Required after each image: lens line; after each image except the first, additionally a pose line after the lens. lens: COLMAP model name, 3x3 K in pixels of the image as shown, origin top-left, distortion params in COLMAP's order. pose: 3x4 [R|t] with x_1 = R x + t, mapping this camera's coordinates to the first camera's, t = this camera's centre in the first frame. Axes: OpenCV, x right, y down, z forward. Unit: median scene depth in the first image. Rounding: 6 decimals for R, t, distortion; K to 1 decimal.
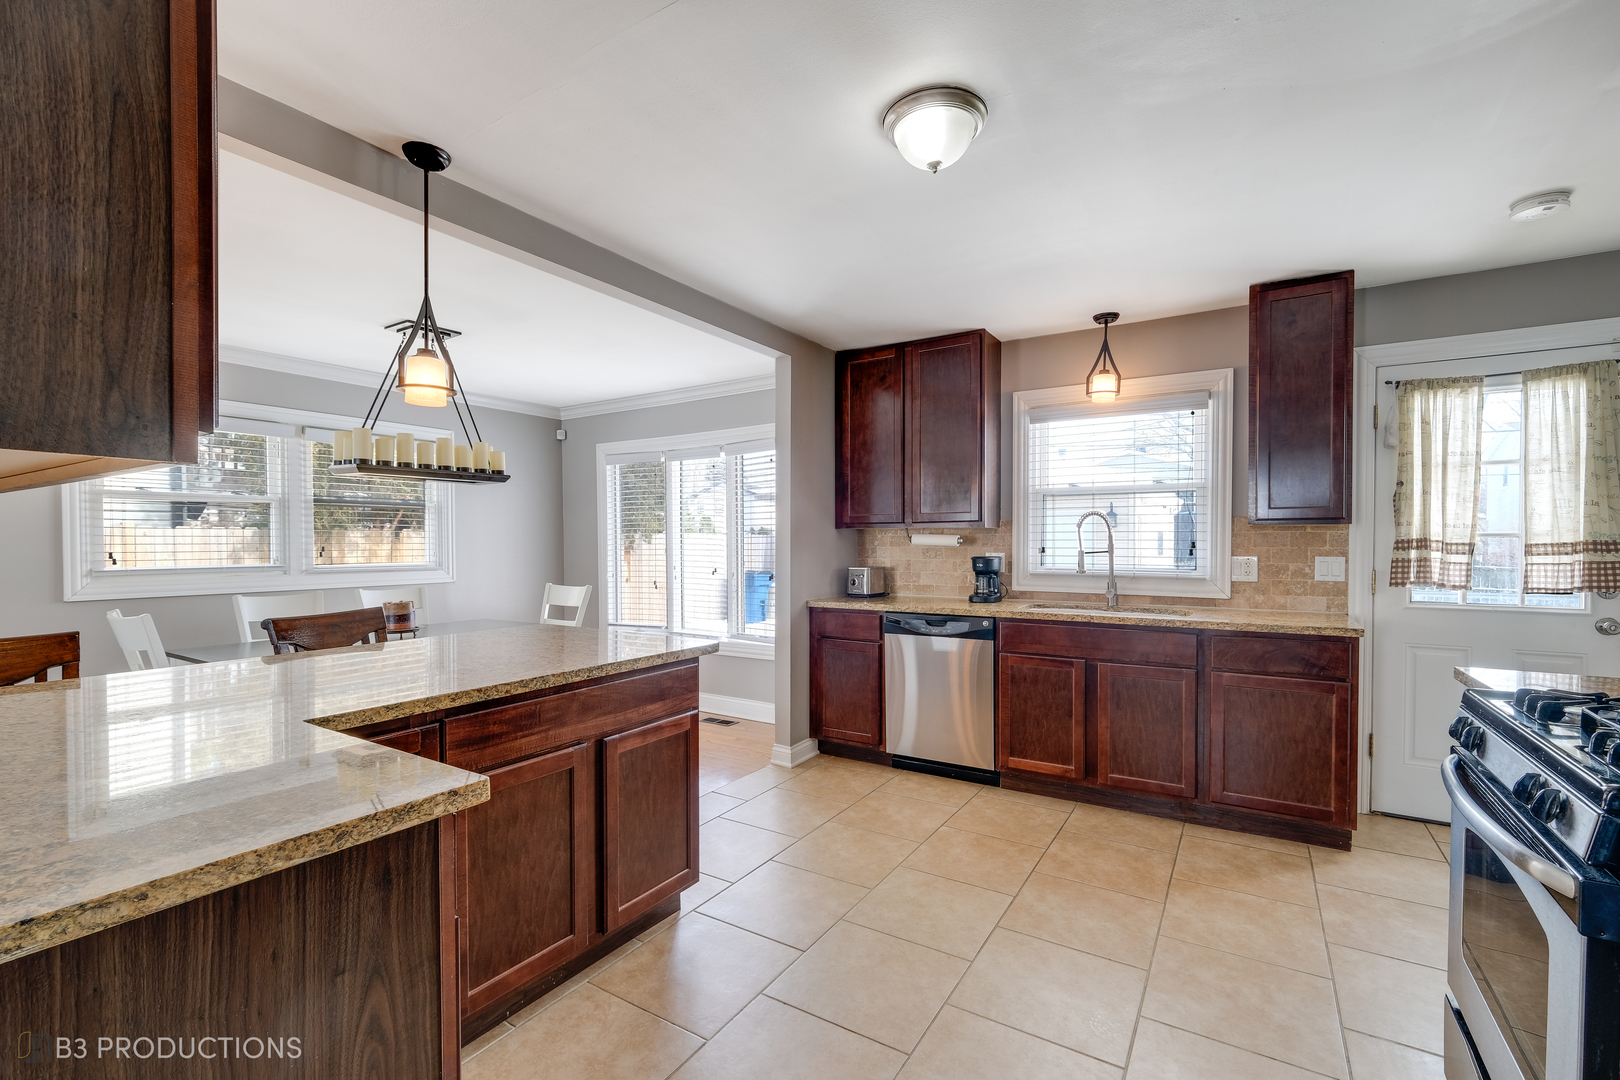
lens RADIAL K [[714.5, 0, 806.2], [0, 714.5, 554.3], [0, 0, 1]] dist [0.000018, -0.000125]
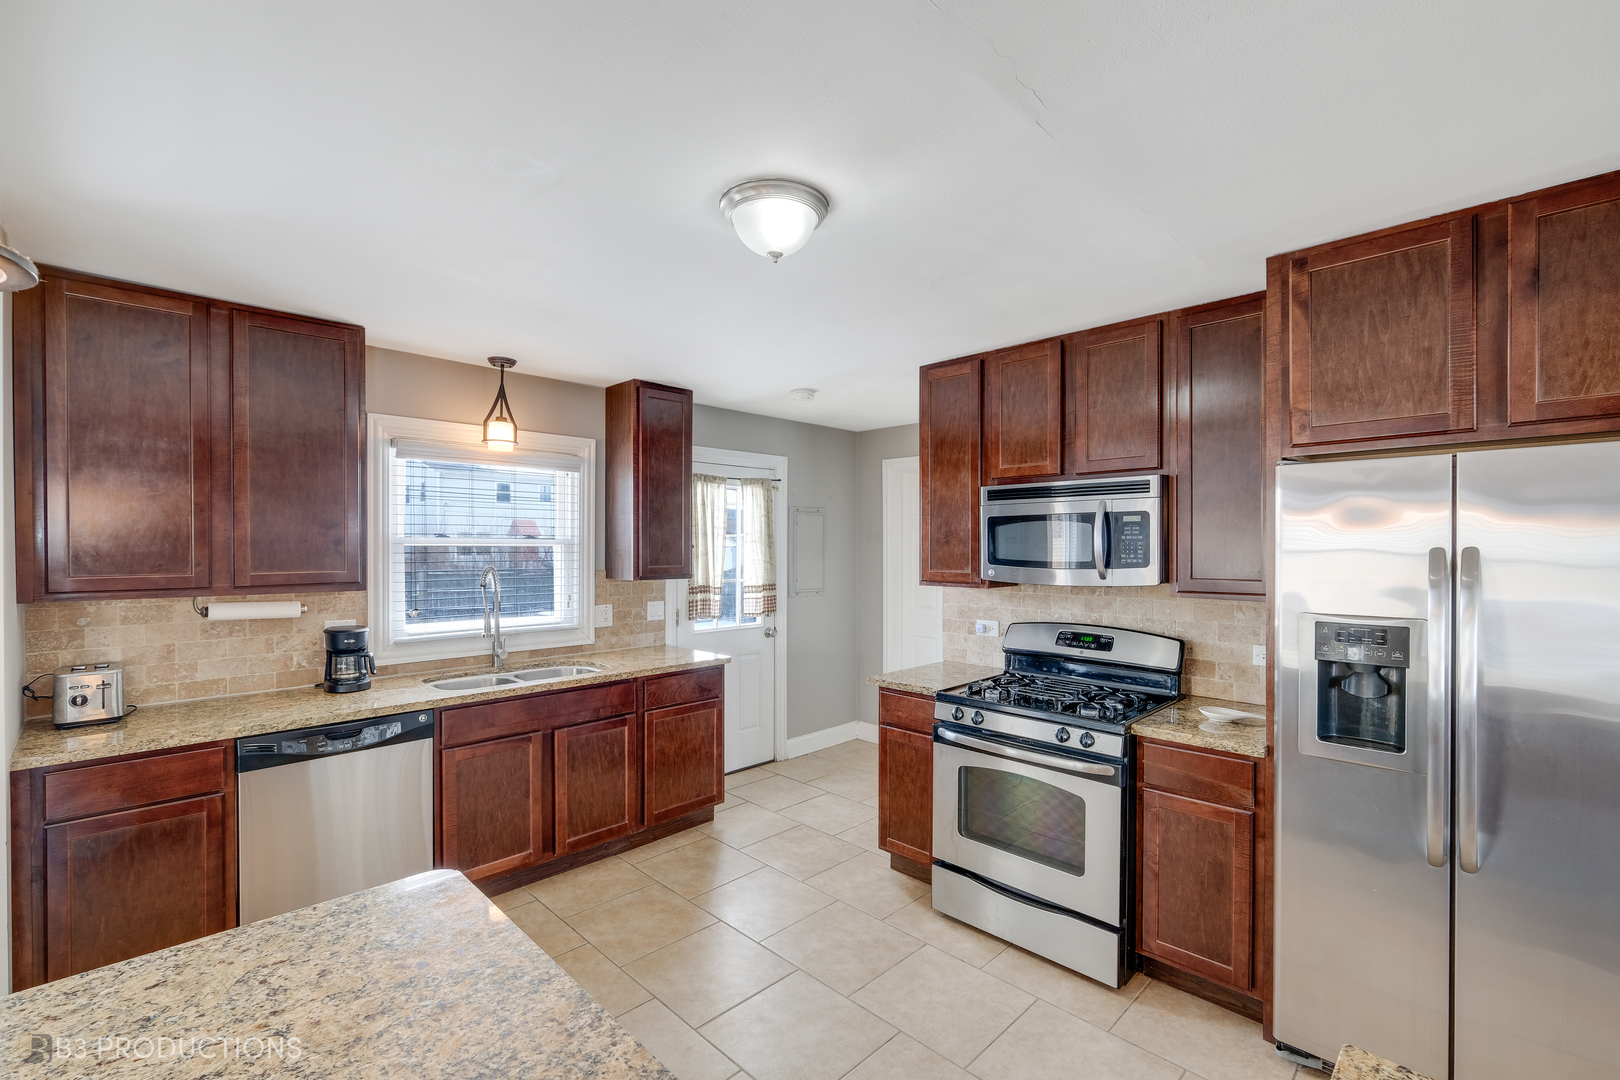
lens RADIAL K [[705.5, 0, 809.1], [0, 705.5, 547.9], [0, 0, 1]] dist [-0.002984, -0.000277]
pose [[0.220768, -0.006607, 0.975304, -0.445793], [0.017569, 0.999842, 0.002797, -0.092048], [-0.975168, 0.016518, 0.220849, 0.453539]]
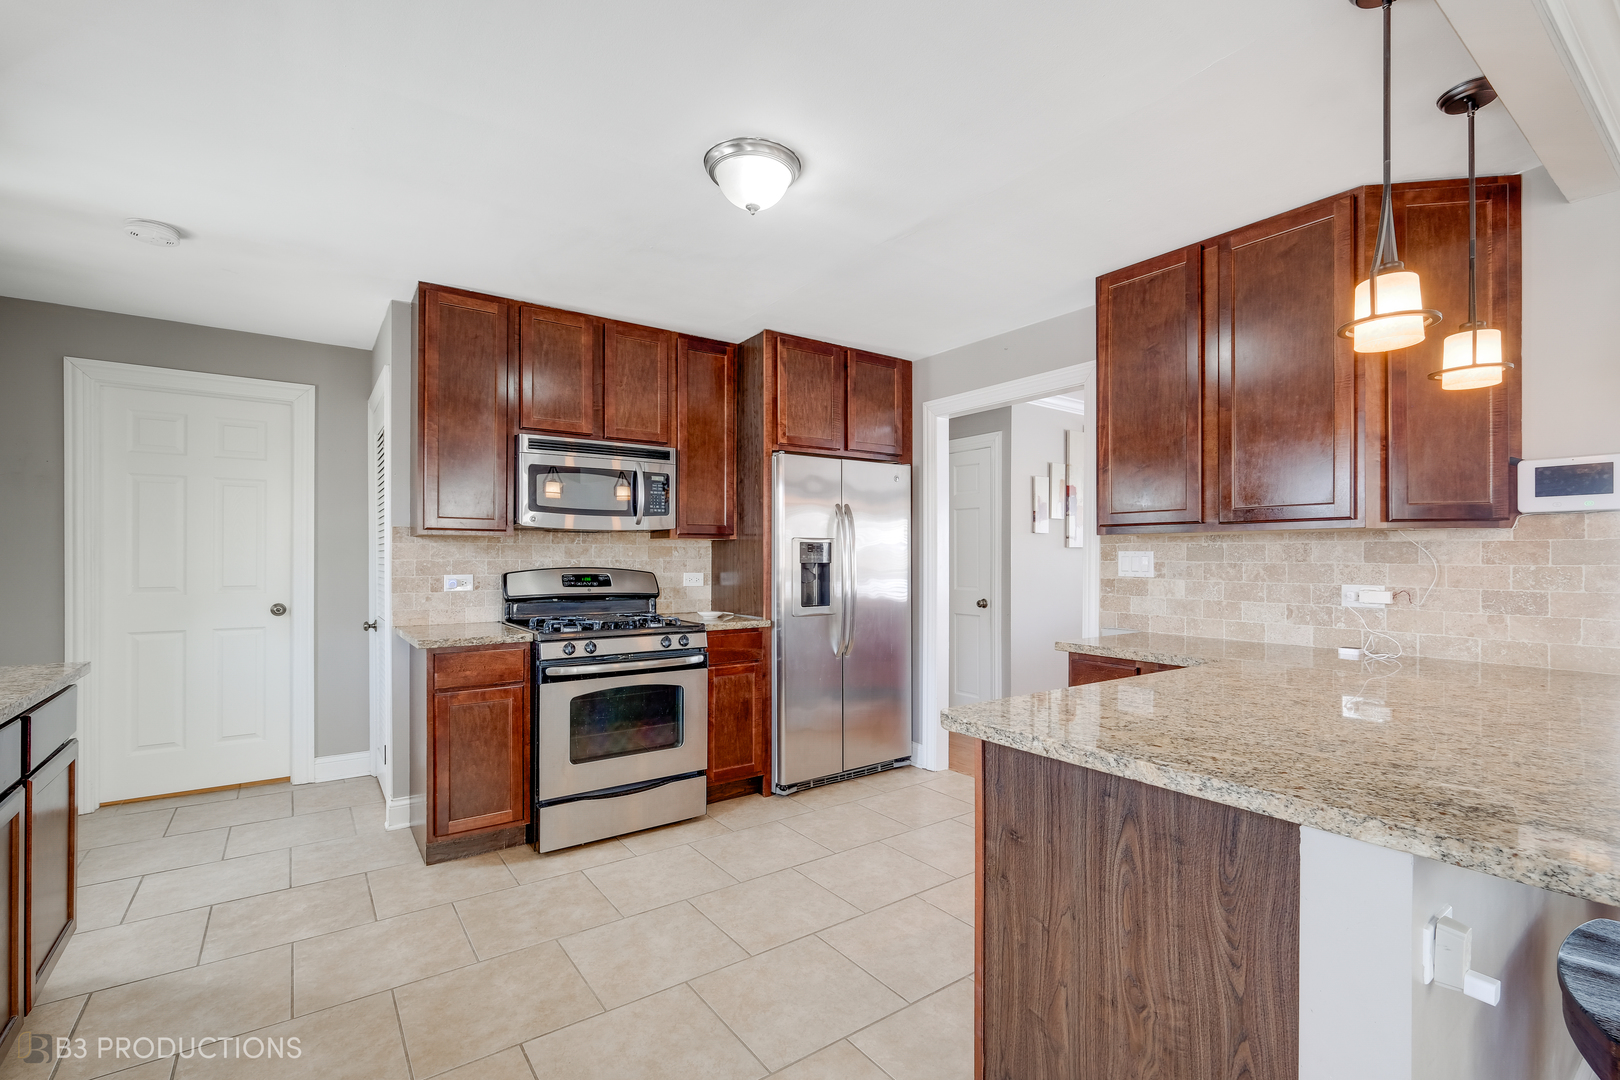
lens RADIAL K [[714.5, 0, 806.2], [0, 714.5, 554.3], [0, 0, 1]] dist [0.000018, -0.000125]
pose [[-0.927332, -0.003948, 0.374218, -0.185924], [0.001903, 0.999882, 0.015263, -0.017460], [-0.374234, 0.014866, -0.927215, 1.198404]]
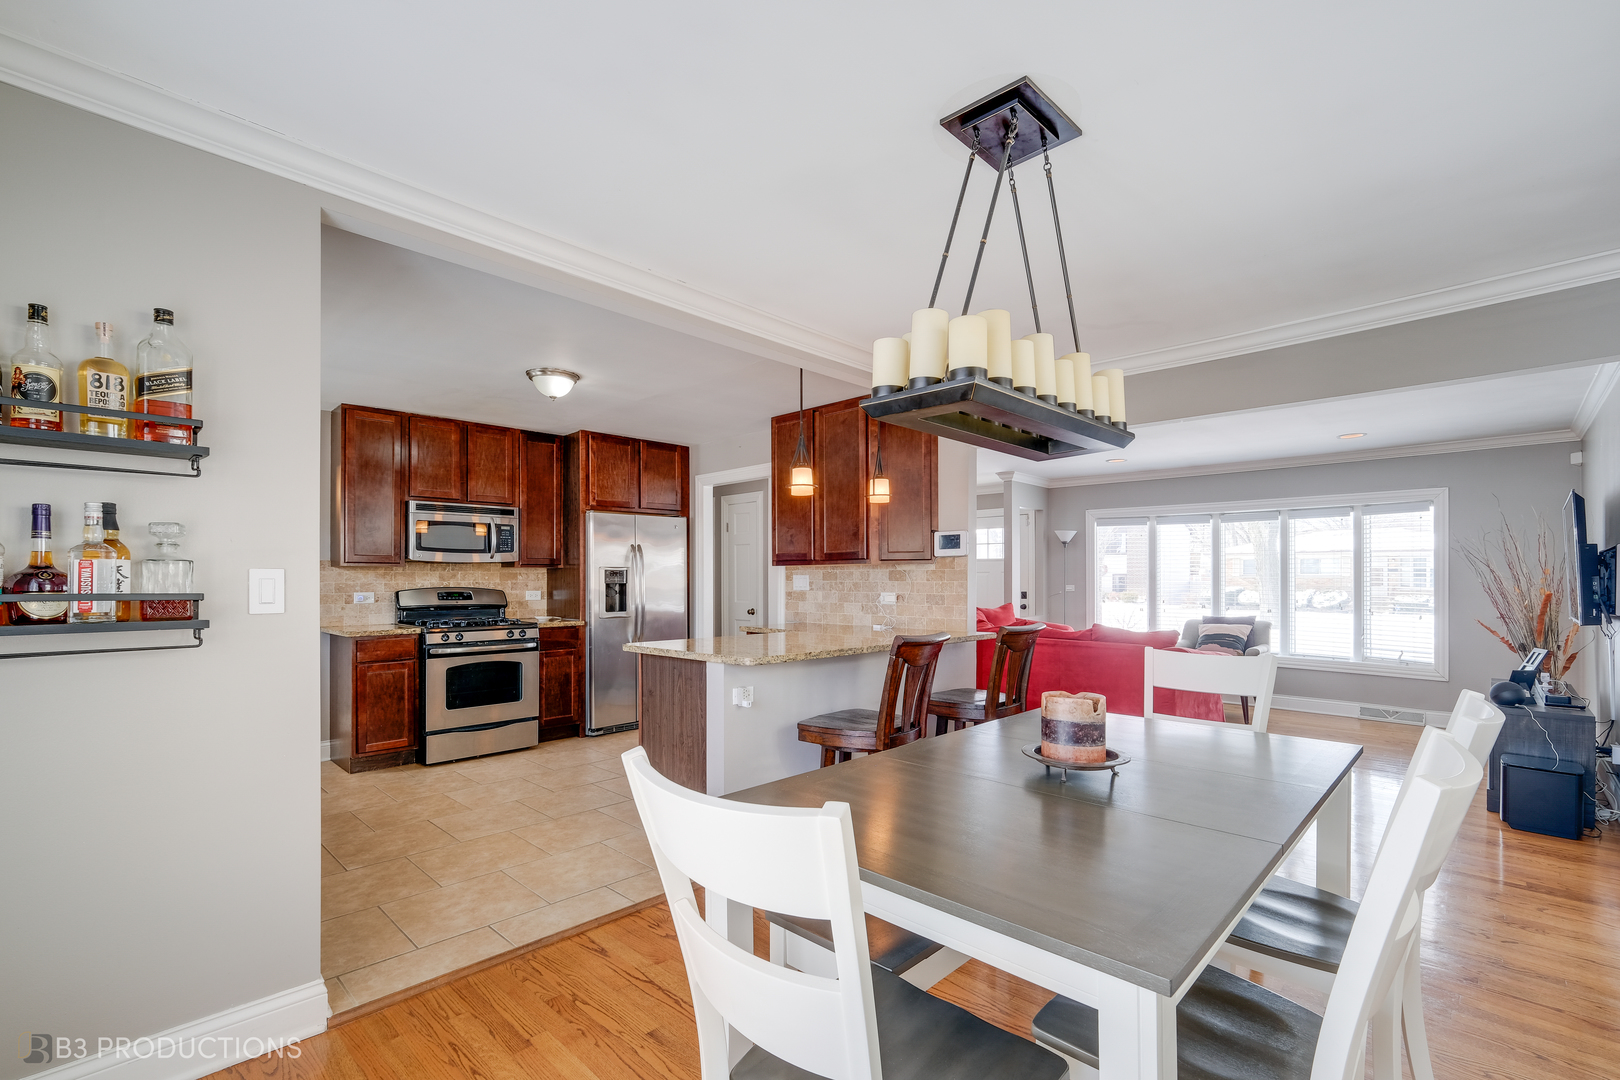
lens RADIAL K [[719.8, 0, 810.5], [0, 719.8, 571.3], [0, 0, 1]] dist [0.000278, -0.000075]
pose [[-0.978785, 0.001573, 0.204884, -0.595856], [0.003329, 0.999961, 0.008222, -0.028333], [-0.204863, 0.008730, -0.978752, 1.752079]]
